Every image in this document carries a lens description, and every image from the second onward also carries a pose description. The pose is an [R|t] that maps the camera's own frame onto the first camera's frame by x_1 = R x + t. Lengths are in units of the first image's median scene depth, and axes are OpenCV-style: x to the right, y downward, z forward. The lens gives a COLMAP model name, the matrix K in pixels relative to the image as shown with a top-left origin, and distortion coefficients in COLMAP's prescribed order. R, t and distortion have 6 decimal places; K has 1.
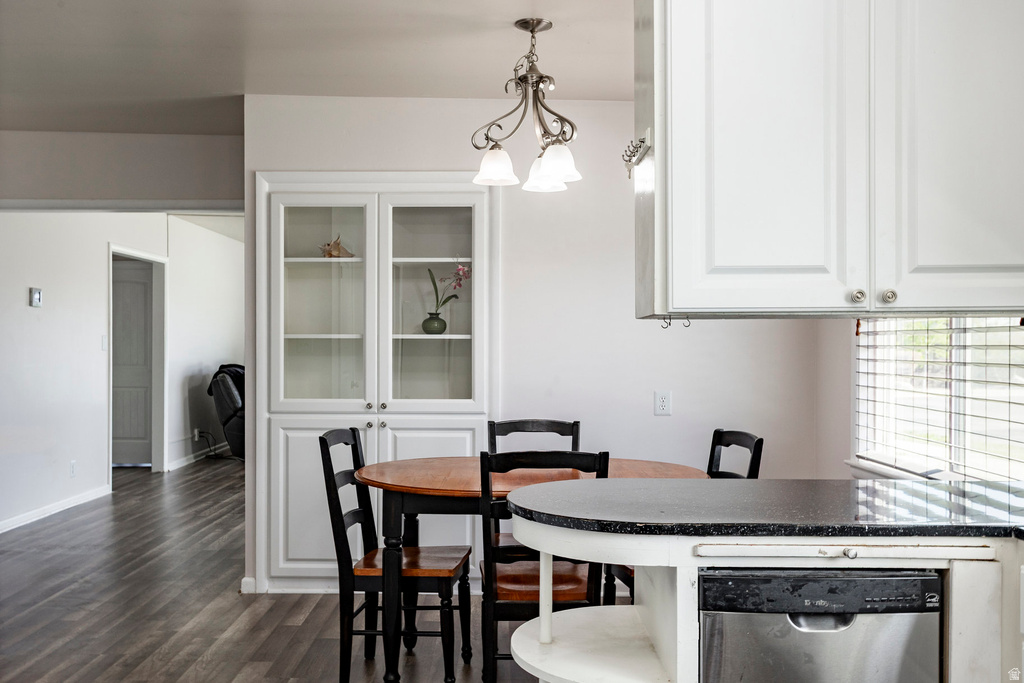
lens RADIAL K [[950.7, 0, 488.5], [0, 950.7, 352.2], [0, 0, 1]] dist [-0.009457, 0.000000]
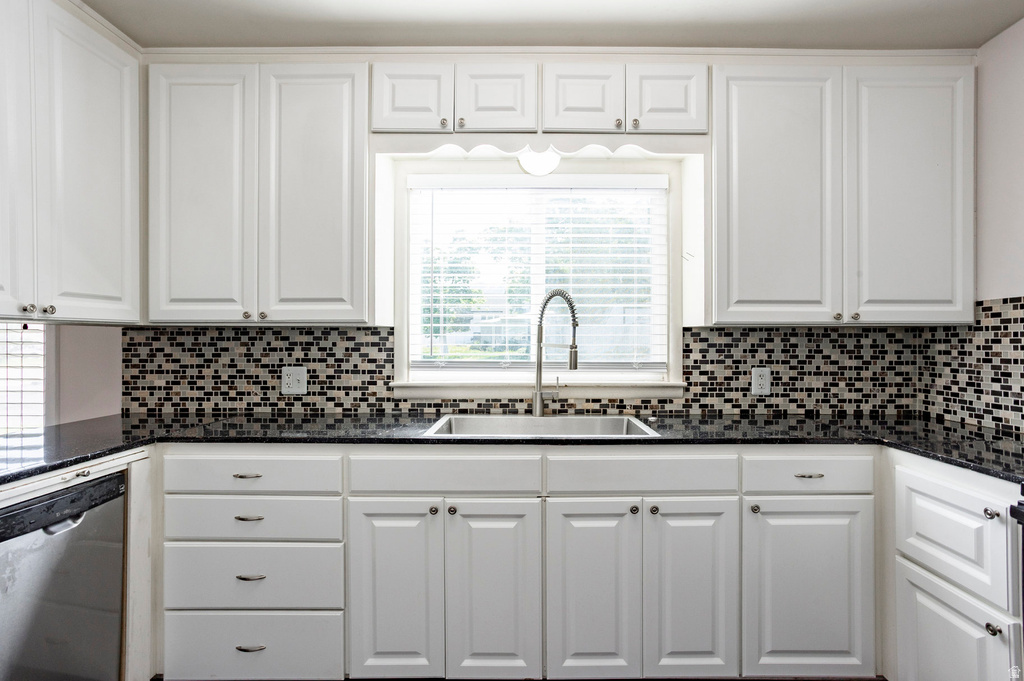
lens RADIAL K [[516.8, 0, 528.4], [0, 516.8, 339.3], [0, 0, 1]] dist [-0.045994, 0.027025]
pose [[-0.010752, 0.000900, 0.999942, -0.194248], [0.009472, 0.999955, -0.000798, -0.001324], [-0.999897, 0.009463, -0.010760, 0.112182]]
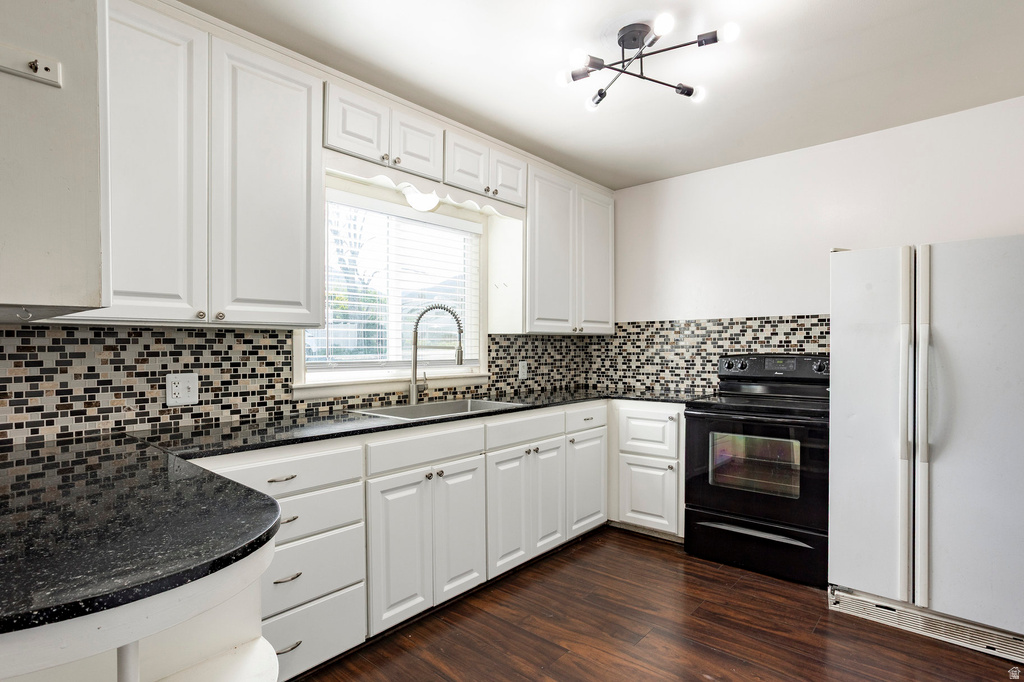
lens RADIAL K [[516.8, 0, 507.8], [0, 516.8, 352.5], [0, 0, 1]] dist [-0.045994, 0.027025]
pose [[-0.754904, -0.009657, 0.655764, -0.185375], [0.007375, 0.999703, 0.023212, -0.003382], [-0.655794, 0.022359, -0.754609, 0.535048]]
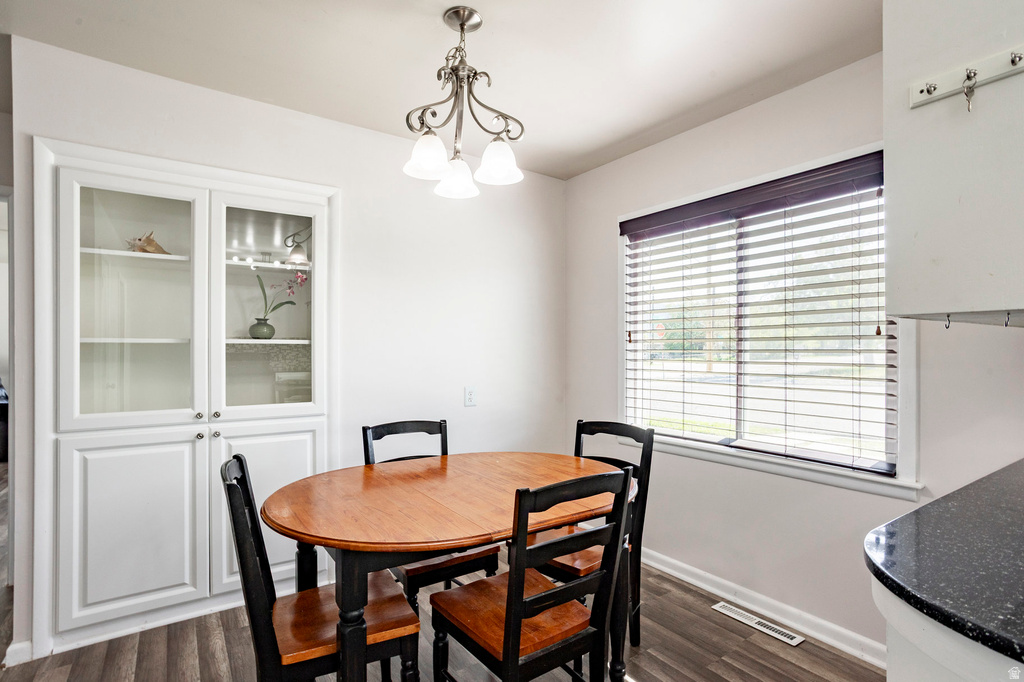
lens RADIAL K [[516.8, 0, 514.9], [0, 516.8, 349.2], [0, 0, 1]] dist [-0.045994, 0.027025]
pose [[0.821668, -0.002101, 0.569962, -0.175886], [0.006075, 0.999969, -0.005071, -0.004701], [-0.569934, 0.007630, 0.821655, 0.468679]]
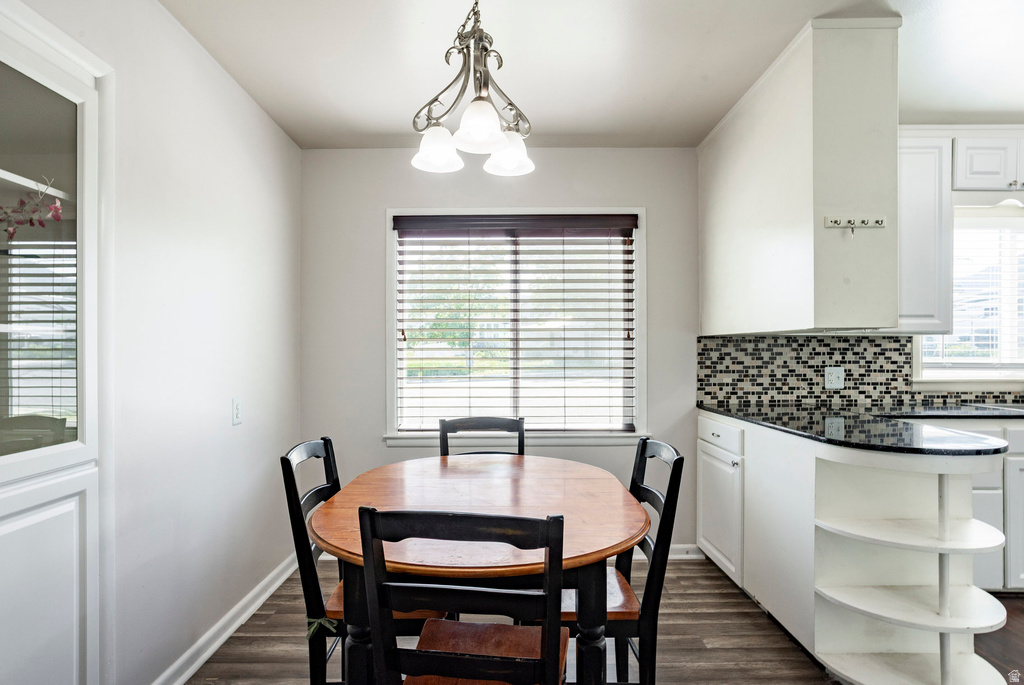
lens RADIAL K [[546.4, 0, 522.8], [0, 546.4, 350.1], [0, 0, 1]] dist [-0.006600, 0.010834]
pose [[-0.023066, 0.001014, 0.999733, -0.390806], [0.010389, 0.999946, -0.000775, -0.002078], [-0.999680, 0.010369, -0.023075, 0.833255]]
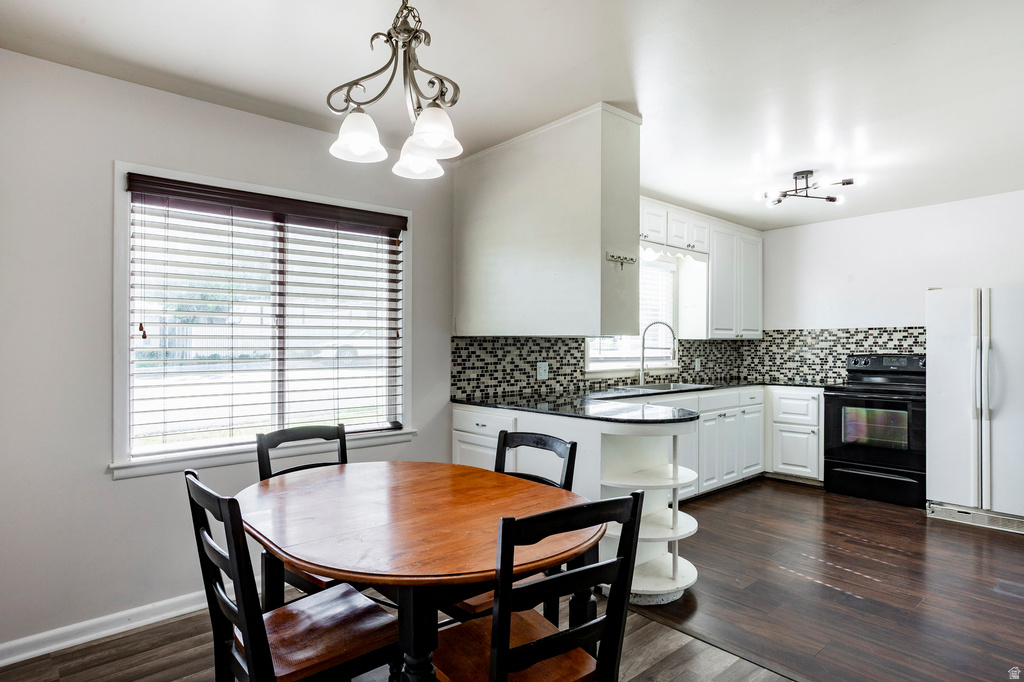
lens RADIAL K [[563.1, 0, 512.2], [0, 563.1, 343.3], [0, 0, 1]] dist [-0.035656, 0.022128]
pose [[-0.663811, -0.001655, 0.747899, -0.335194], [0.004328, 0.999972, 0.006055, -0.014053], [-0.747888, 0.007256, -0.663785, 1.077312]]
